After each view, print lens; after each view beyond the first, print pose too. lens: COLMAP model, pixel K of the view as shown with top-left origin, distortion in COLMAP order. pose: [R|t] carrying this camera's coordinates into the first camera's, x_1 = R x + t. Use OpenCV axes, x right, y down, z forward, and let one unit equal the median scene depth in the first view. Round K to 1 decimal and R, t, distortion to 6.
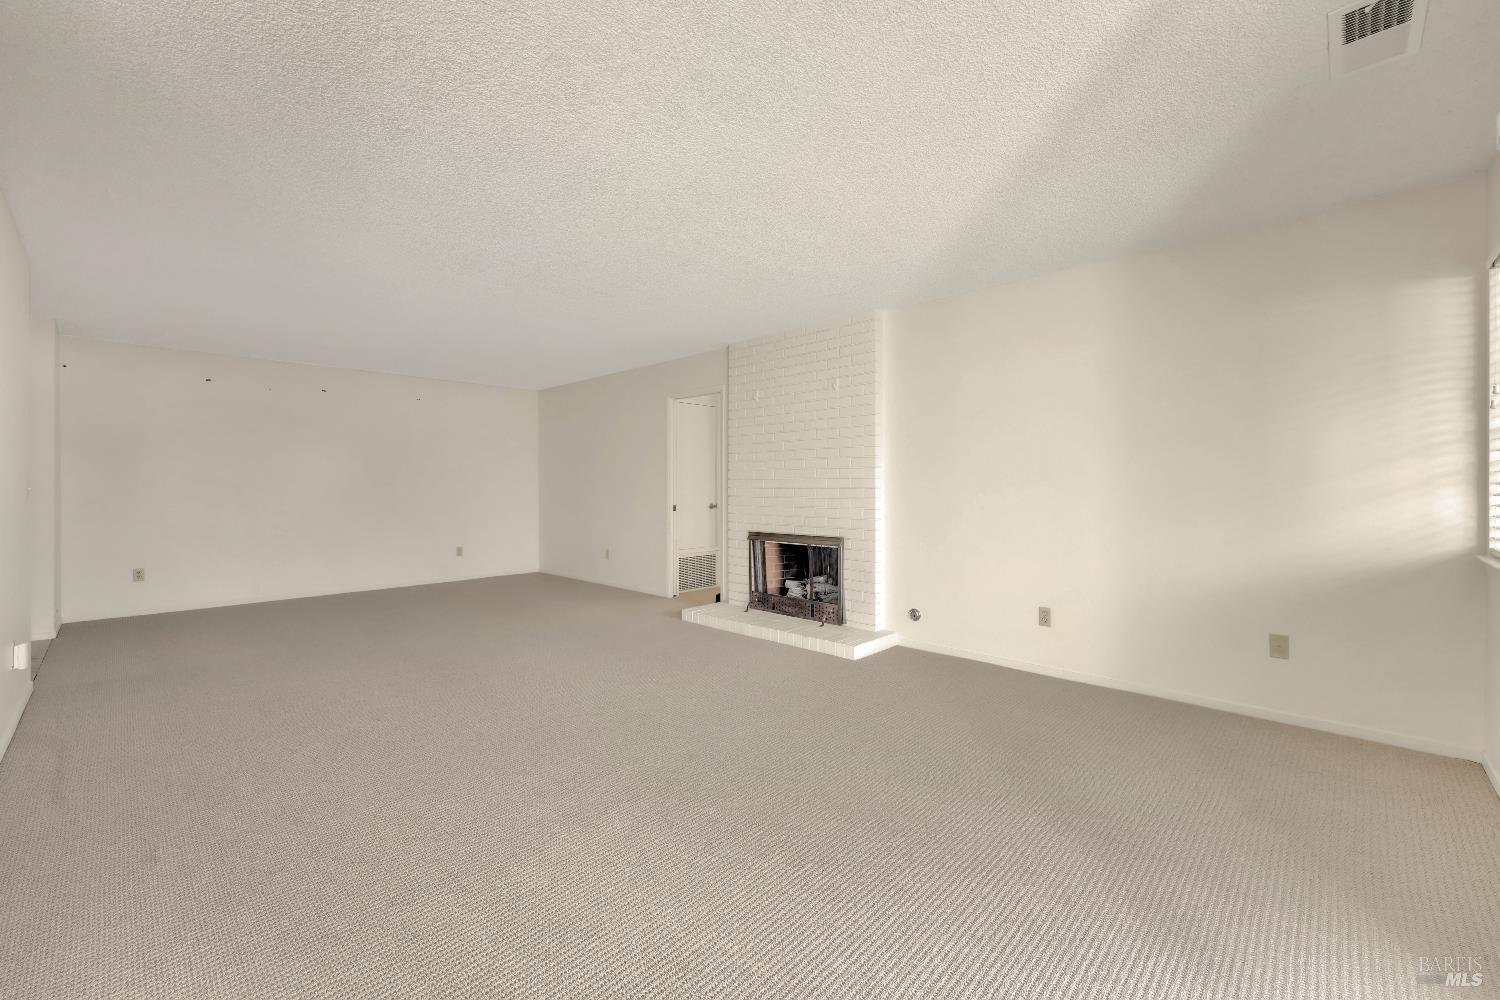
lens RADIAL K [[606.7, 0, 752.1], [0, 606.7, 502.8], [0, 0, 1]] dist [0.000945, -0.000255]
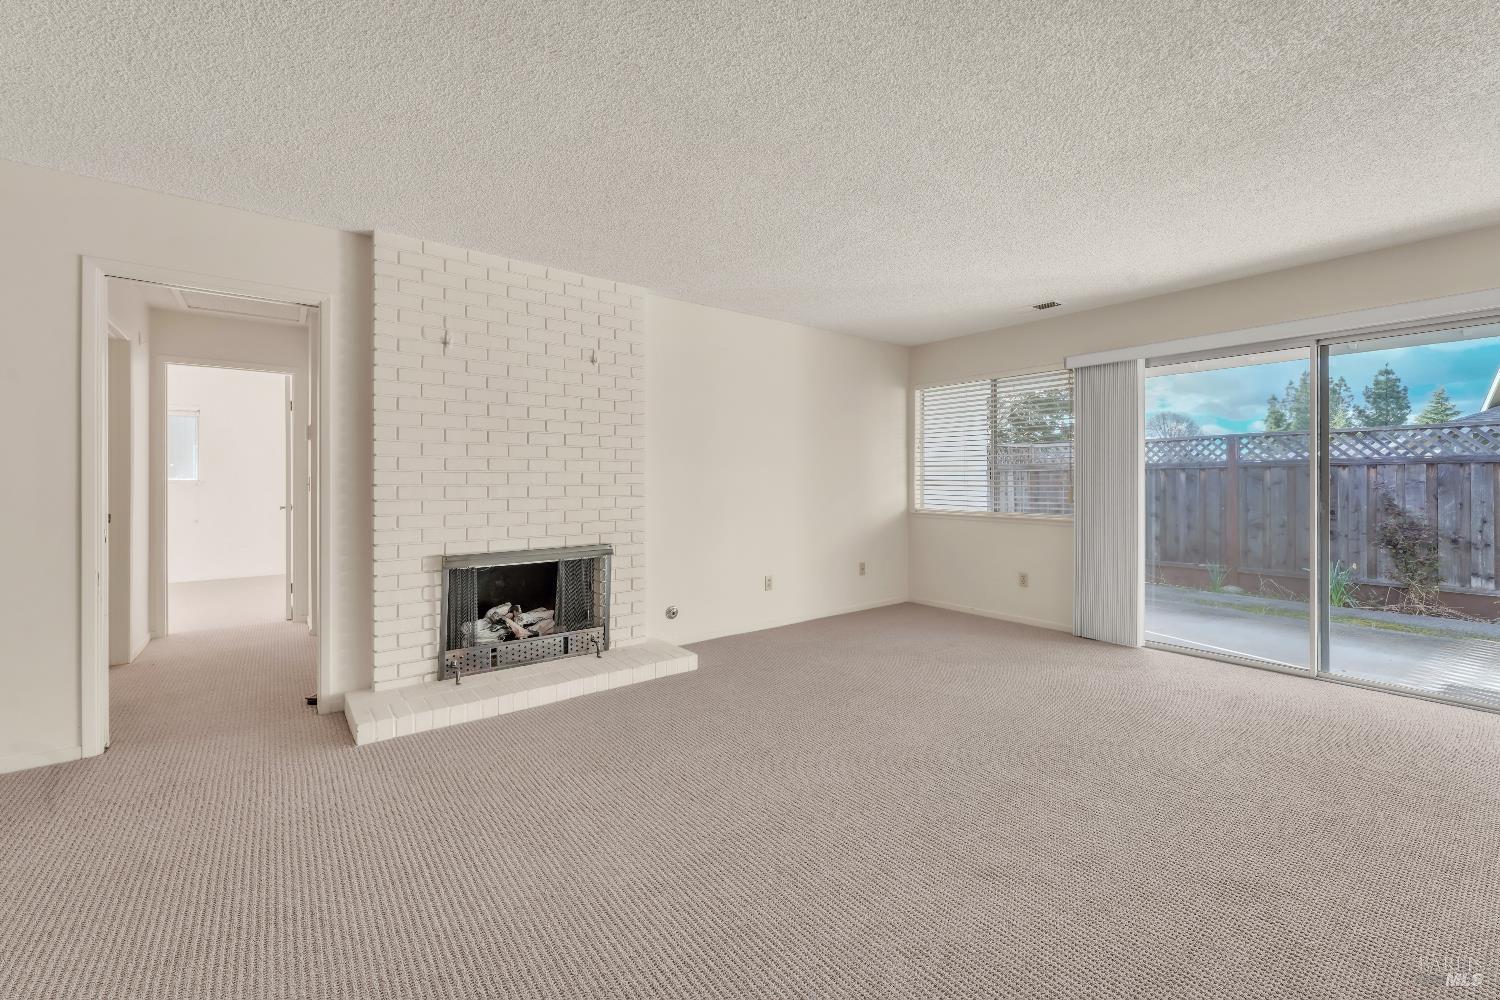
lens RADIAL K [[618.9, 0, 754.3], [0, 618.9, 480.8], [0, 0, 1]] dist [0.000161, -0.000122]
pose [[0.140543, 0.001415, 0.990074, -0.638305], [0.028451, 0.999580, -0.005467, -0.018027], [-0.989666, 0.028937, 0.140444, 0.653437]]
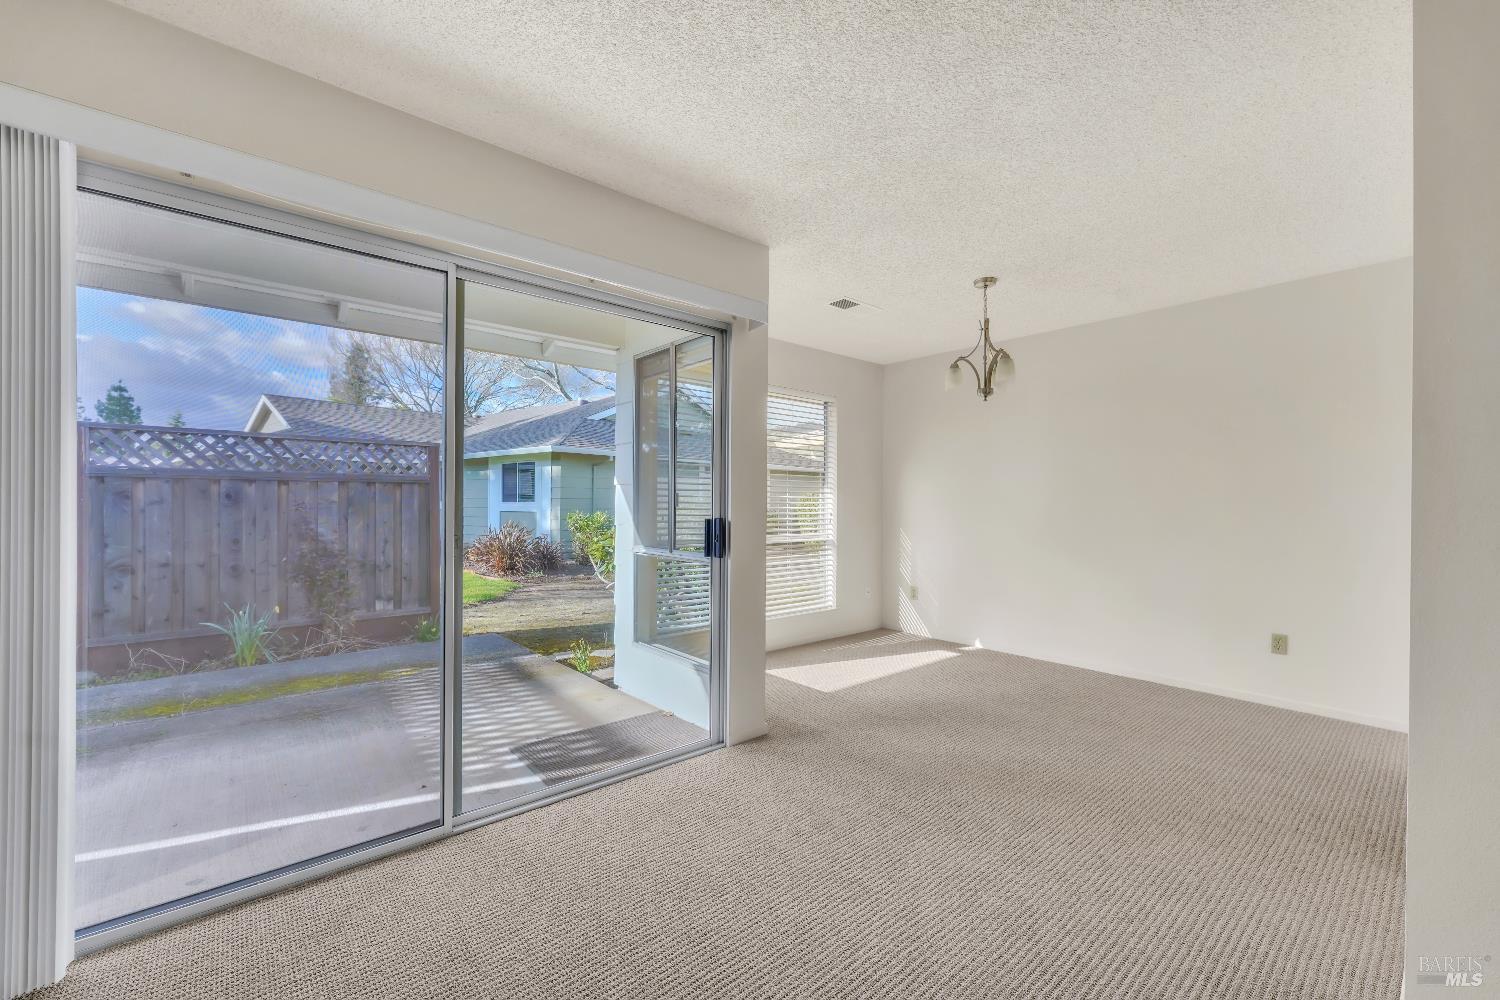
lens RADIAL K [[606.7, 0, 752.1], [0, 606.7, 502.8], [0, 0, 1]] dist [0.000945, -0.000255]
pose [[-0.994969, -0.005182, 0.100054, -0.052468], [-0.002378, 0.999602, 0.028119, -0.014423], [-0.100160, 0.027739, -0.994585, 0.499538]]
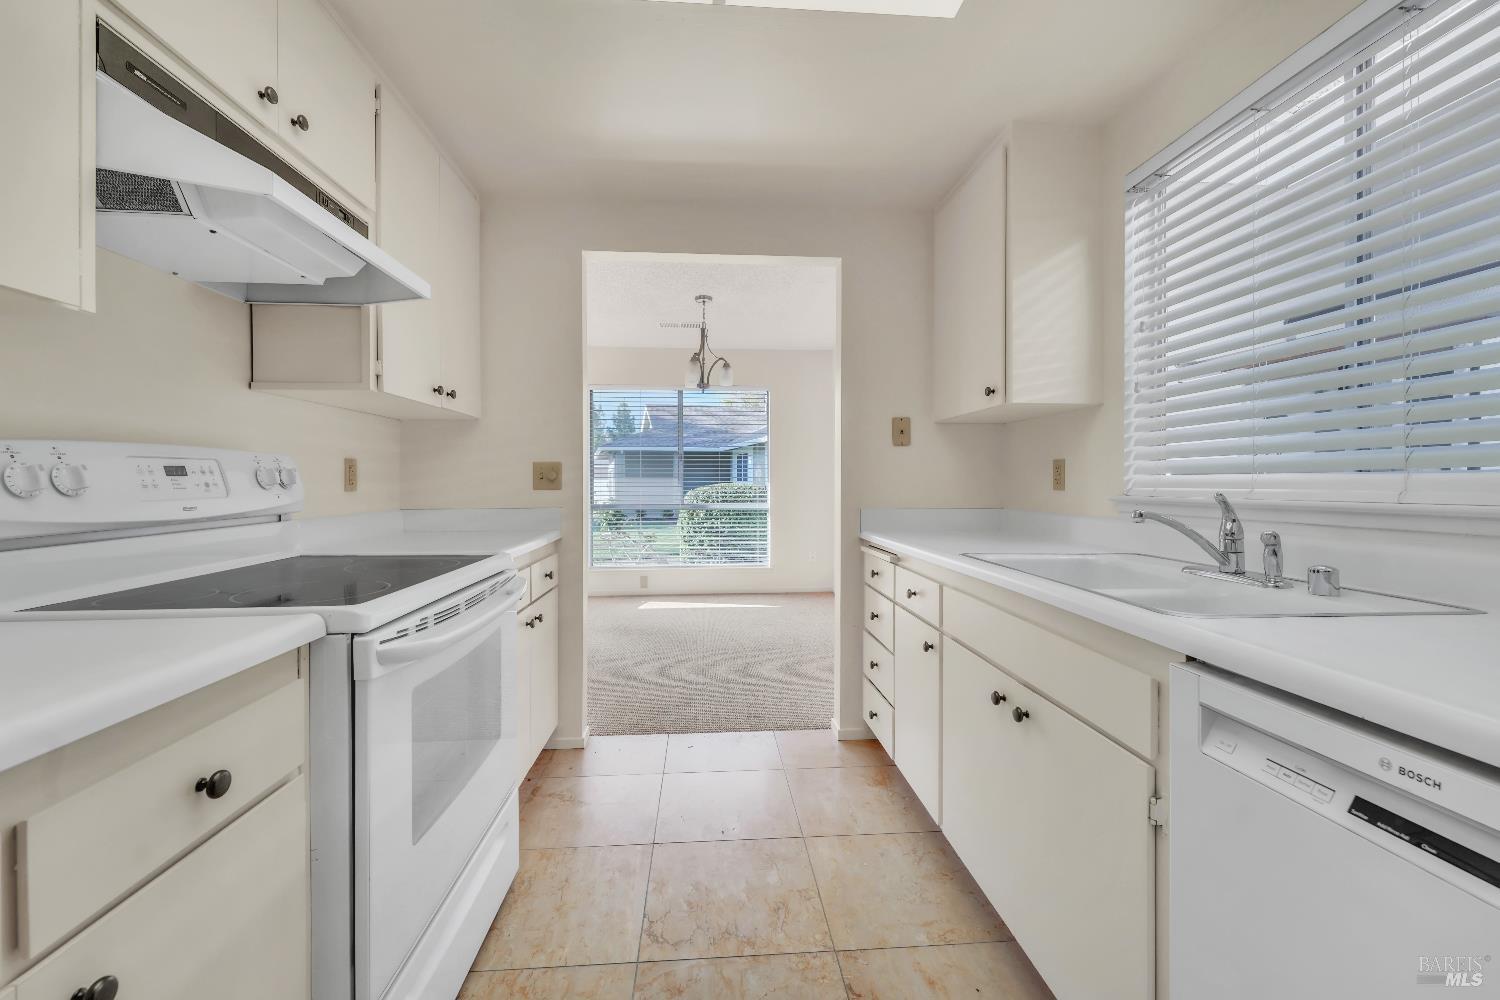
lens RADIAL K [[618.9, 0, 754.3], [0, 618.9, 480.8], [0, 0, 1]] dist [0.000161, -0.000122]
pose [[-0.749613, 0.002265, 0.661872, -0.929735], [0.019580, 0.999632, 0.018756, -0.000904], [-0.661586, 0.027019, -0.749382, 0.393494]]
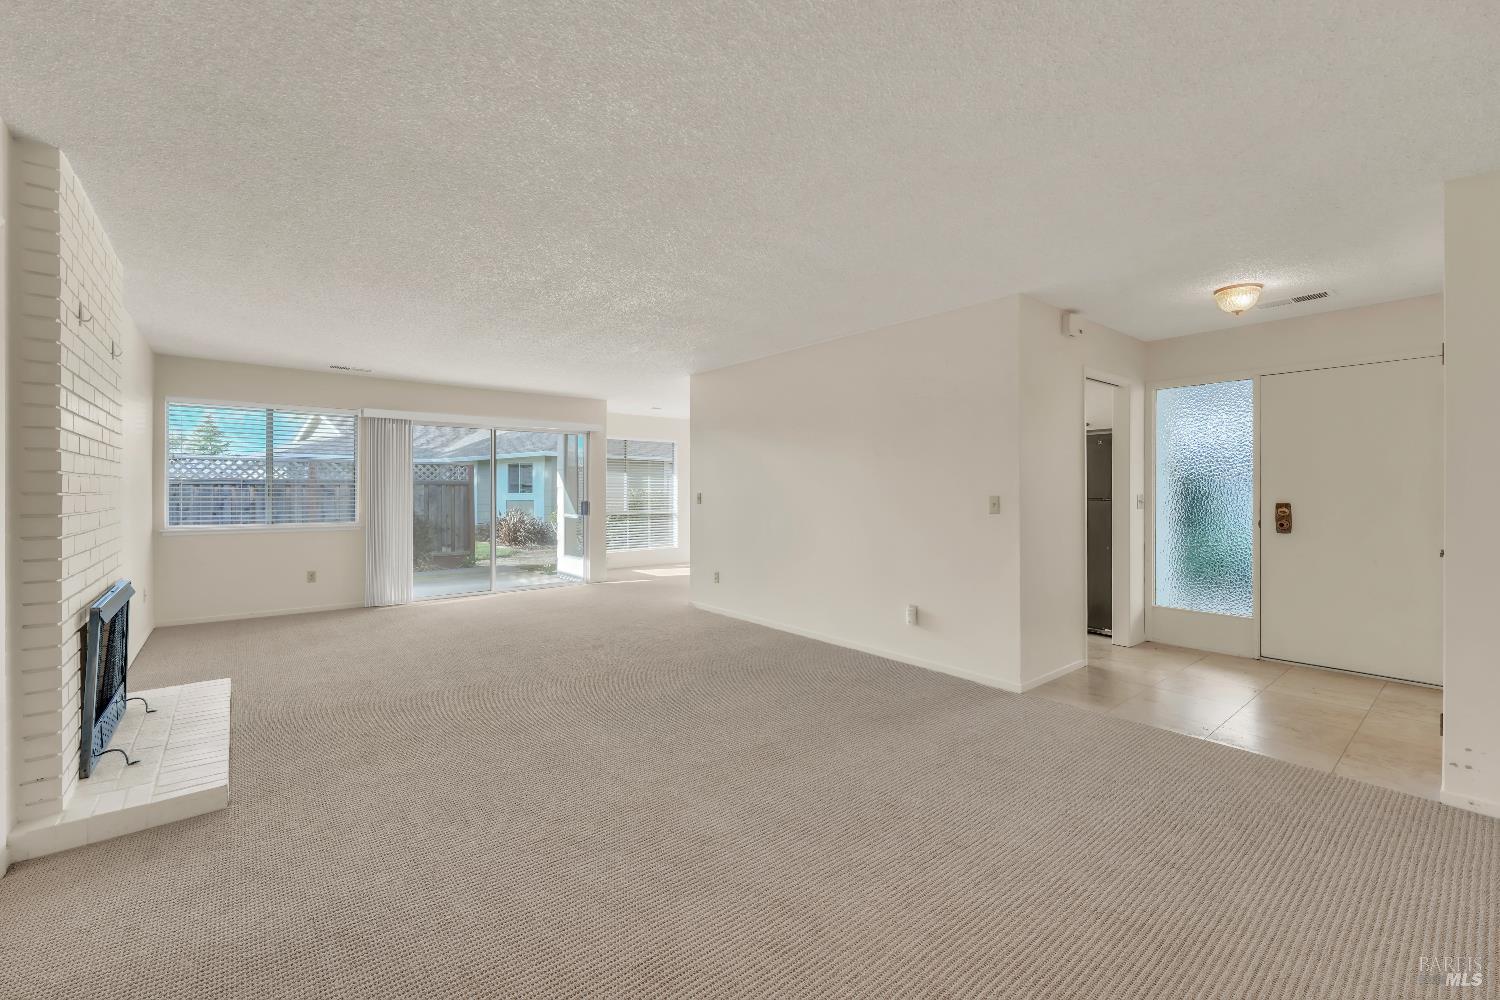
lens RADIAL K [[618.9, 0, 754.3], [0, 618.9, 480.8], [0, 0, 1]] dist [0.000161, -0.000122]
pose [[-0.993590, 0.003142, 0.112998, -0.609223], [0.004612, 0.999908, 0.012749, -0.056721], [-0.112948, 0.013189, -0.993513, 1.534984]]
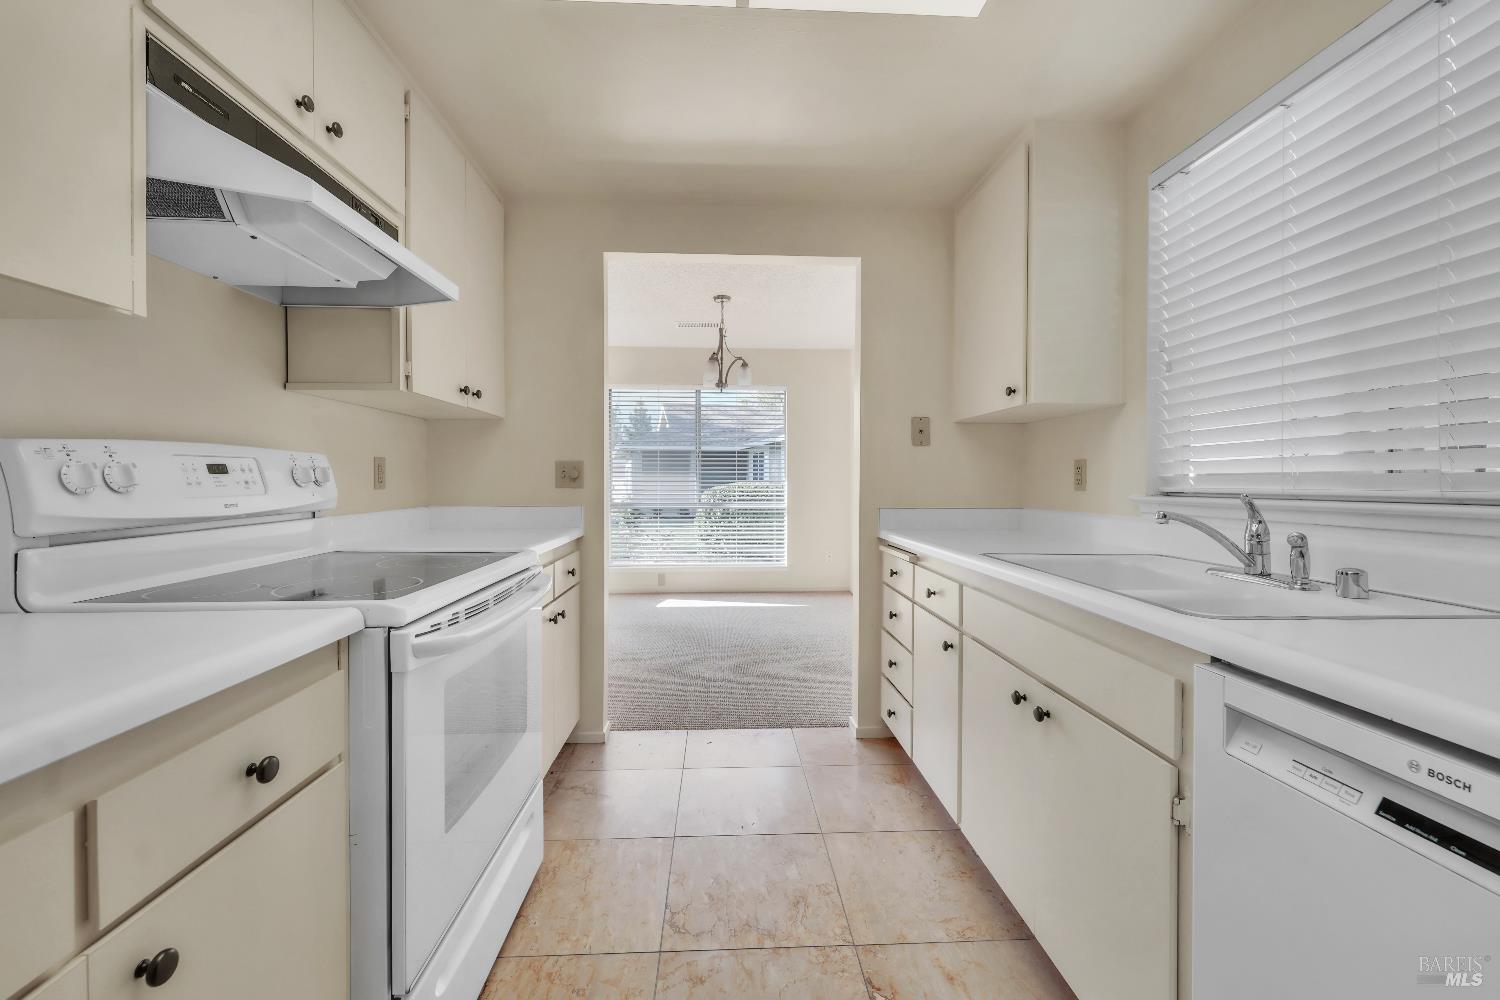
lens RADIAL K [[618.1, 0, 754.6], [0, 618.1, 483.2], [0, 0, 1]] dist [0.001339, -0.000299]
pose [[-0.732926, -0.003924, 0.680297, -0.929557], [0.016777, 0.999575, 0.023841, -0.001234], [-0.680101, 0.028887, -0.732549, 0.397706]]
